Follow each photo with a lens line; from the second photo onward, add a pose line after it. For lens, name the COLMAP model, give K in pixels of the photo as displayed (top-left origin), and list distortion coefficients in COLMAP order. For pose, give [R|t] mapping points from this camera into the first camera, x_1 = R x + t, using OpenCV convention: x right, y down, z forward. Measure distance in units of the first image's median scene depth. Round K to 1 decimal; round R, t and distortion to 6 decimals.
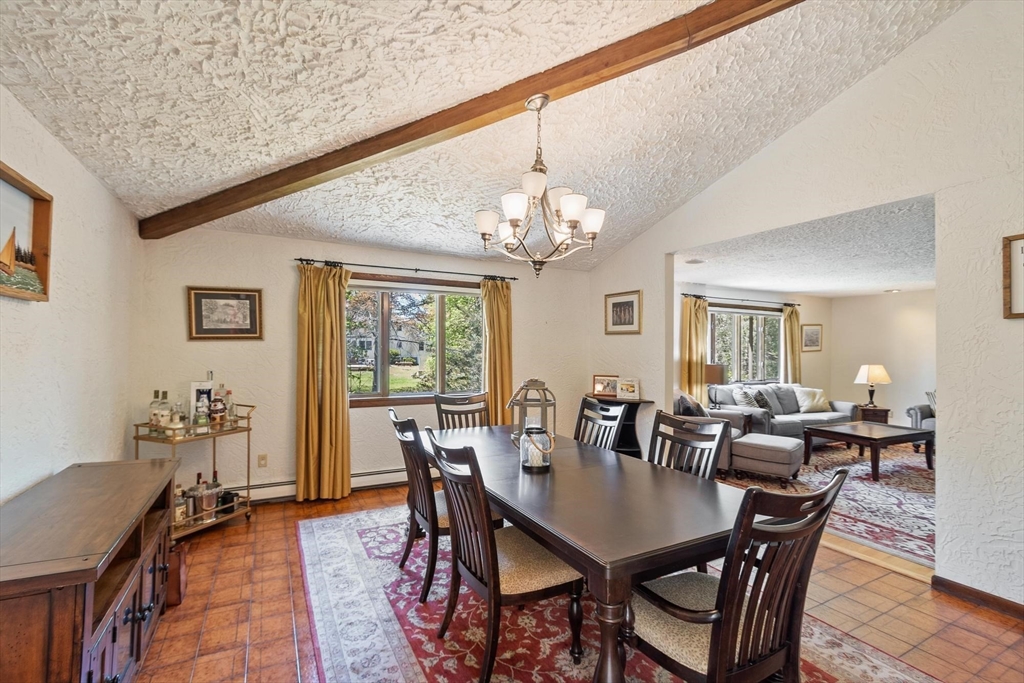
lens RADIAL K [[447.3, 0, 505.5], [0, 447.3, 350.7], [0, 0, 1]] dist [0.003529, 0.000244]
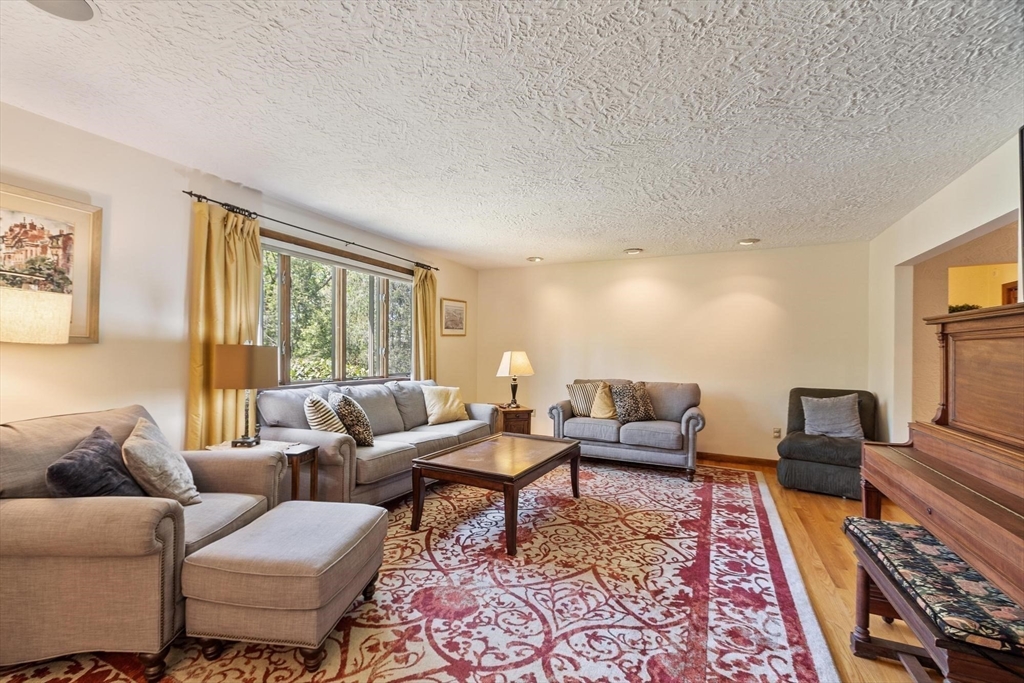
lens RADIAL K [[447.3, 0, 509.3], [0, 447.3, 347.6], [0, 0, 1]] dist [0.003529, 0.000244]
pose [[0.793657, 0.005804, 0.608338, 0.369178], [-0.003820, 0.999982, -0.004557, 0.029916], [-0.608353, 0.001293, 0.793665, 0.428086]]
